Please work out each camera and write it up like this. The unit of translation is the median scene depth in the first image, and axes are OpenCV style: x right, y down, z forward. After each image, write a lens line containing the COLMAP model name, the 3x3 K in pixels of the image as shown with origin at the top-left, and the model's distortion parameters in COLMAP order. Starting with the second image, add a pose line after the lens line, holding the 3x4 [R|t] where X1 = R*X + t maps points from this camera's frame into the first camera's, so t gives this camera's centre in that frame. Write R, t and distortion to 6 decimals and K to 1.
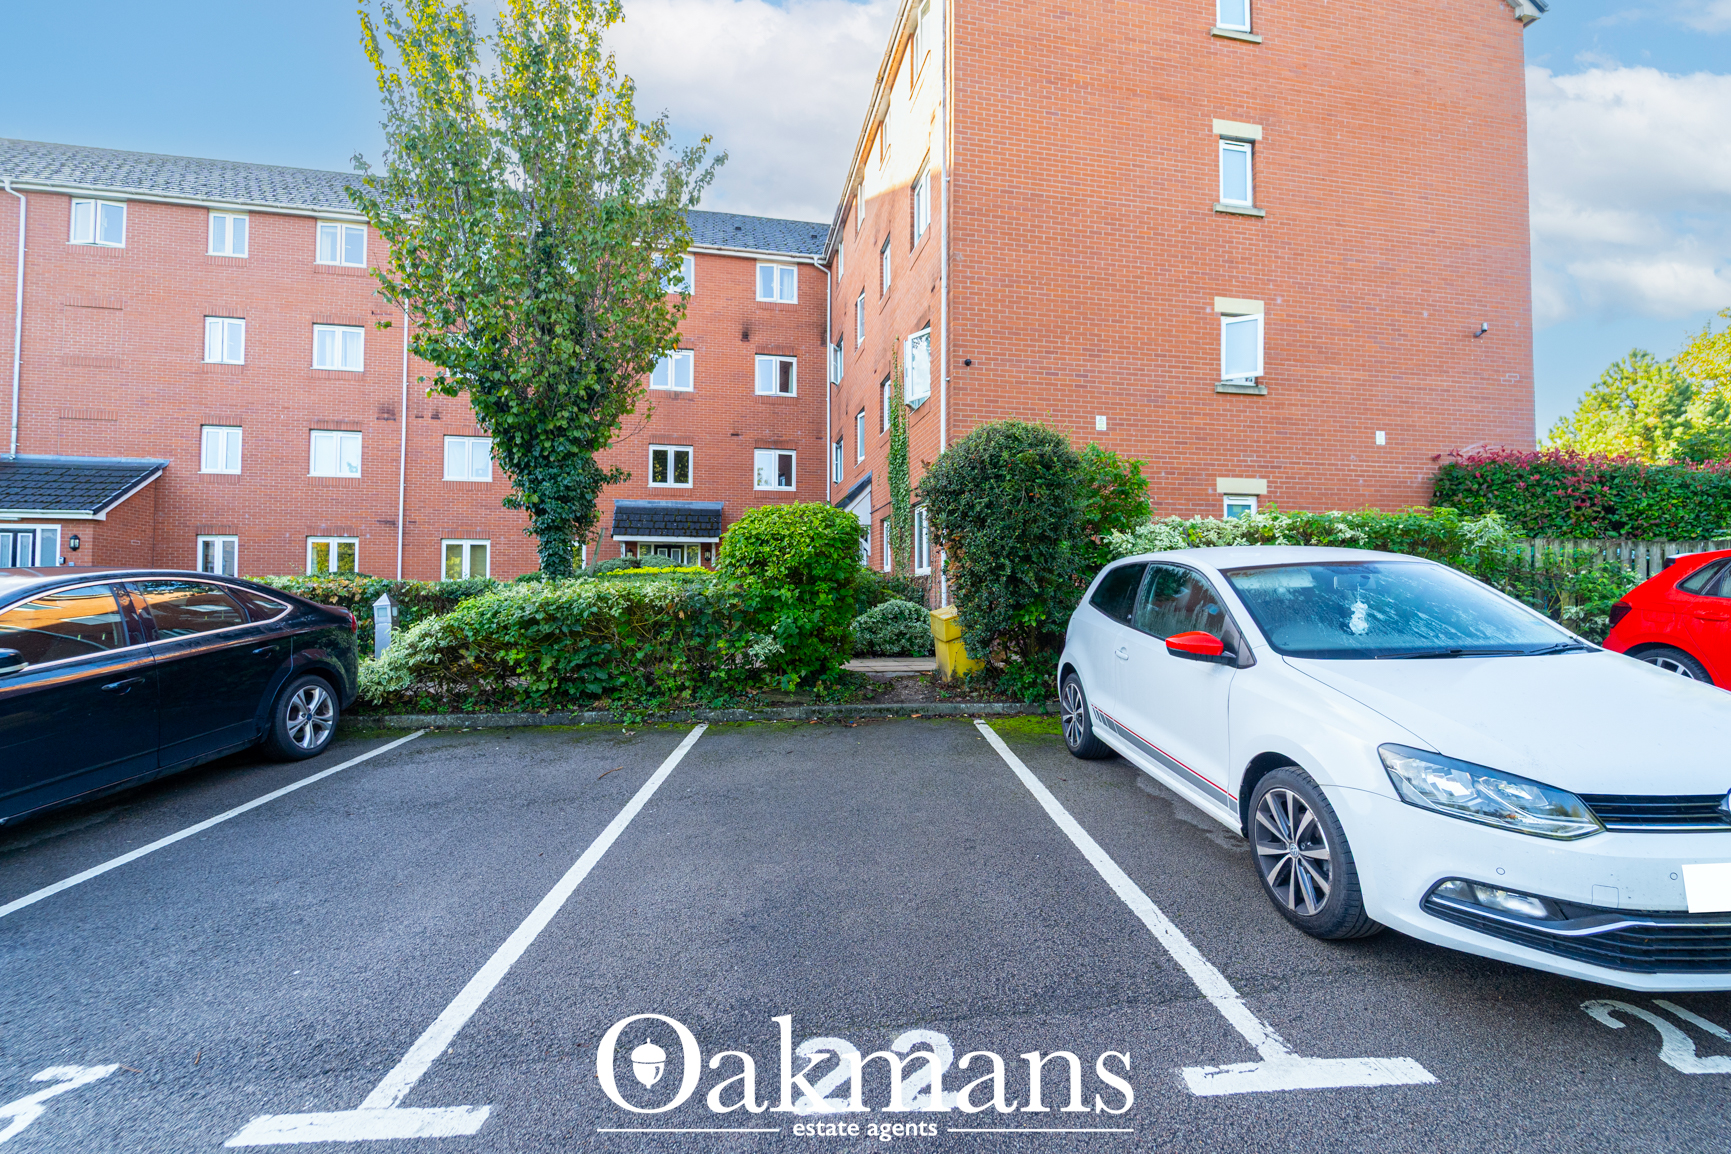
lens RADIAL K [[707.0, 0, 854.3], [0, 707.0, 575.7], [0, 0, 1]] dist [-0.012722, -0.000052]
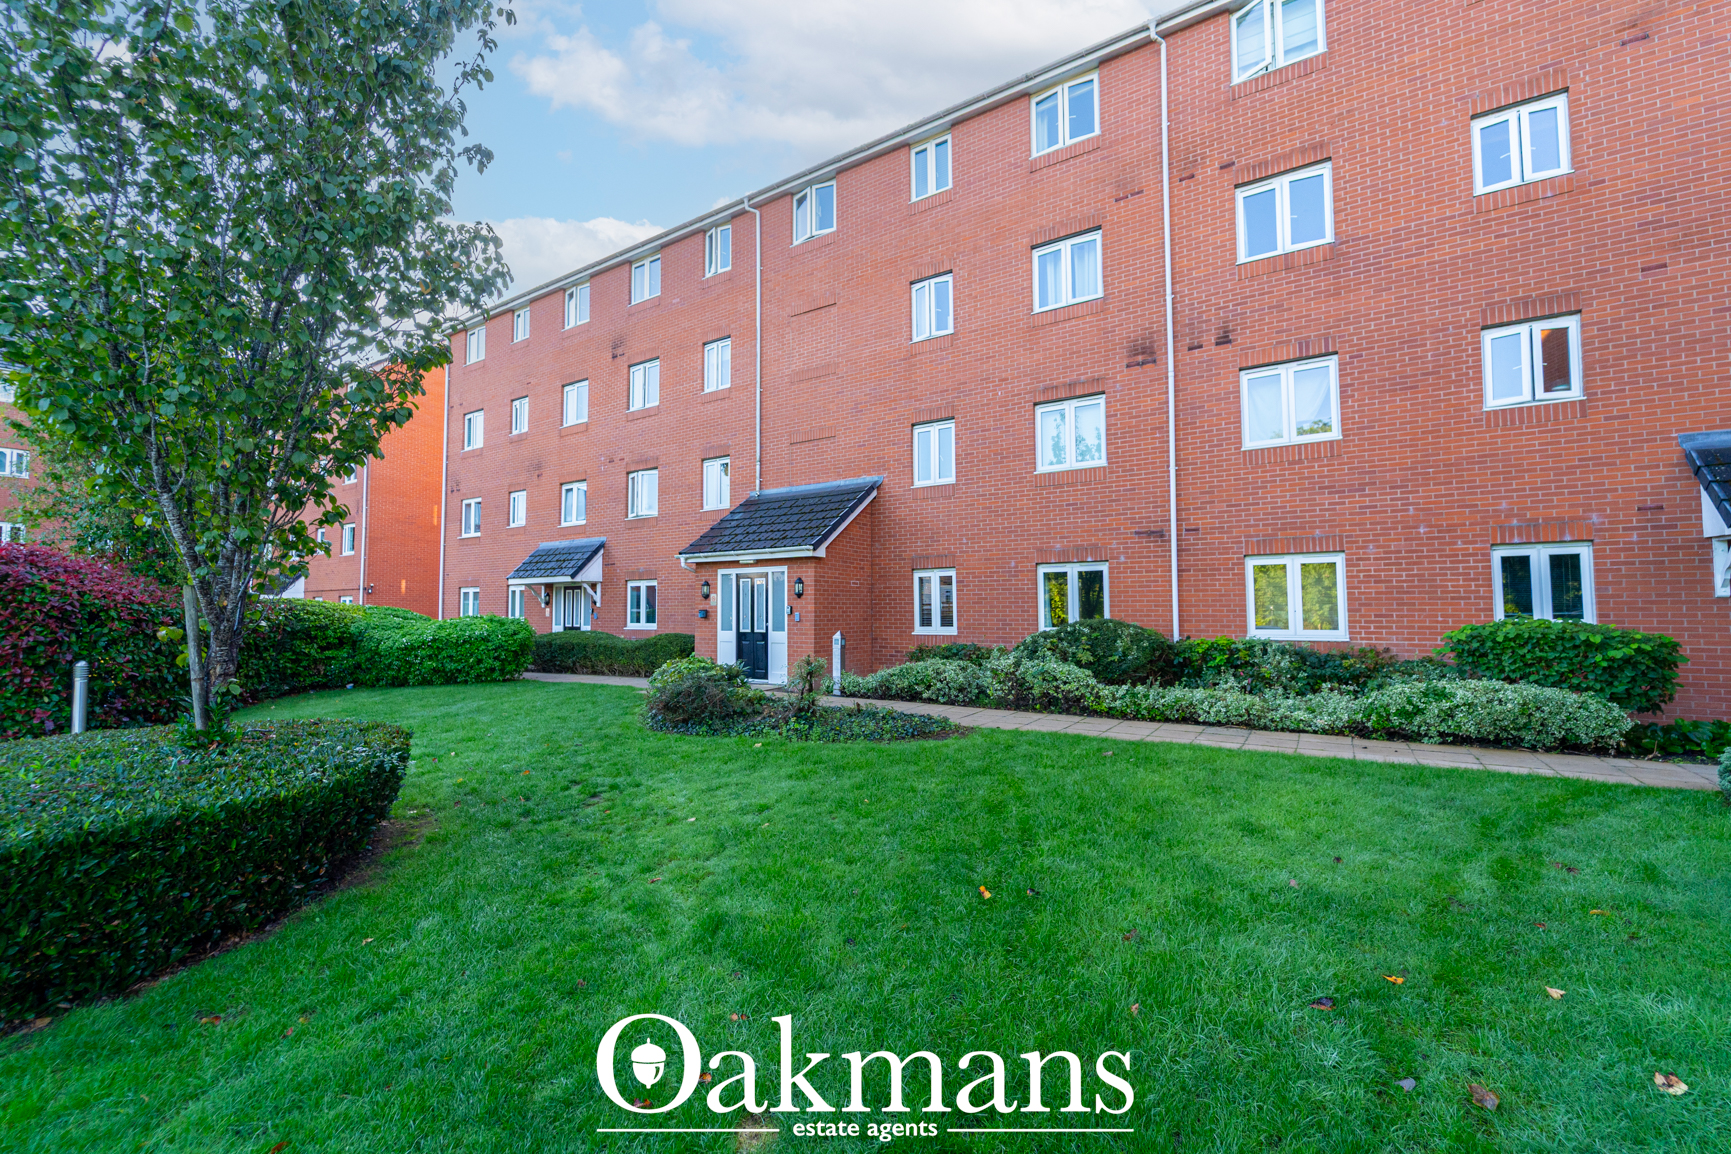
lens RADIAL K [[707.0, 0, 864.3], [0, 707.0, 578.5], [0, 0, 1]] dist [-0.012722, -0.000052]
pose [[0.690701, -0.037348, -0.722175, -0.419228], [0.026171, 0.999302, -0.026649, -0.029539], [0.722666, -0.000494, 0.691197, 0.427888]]
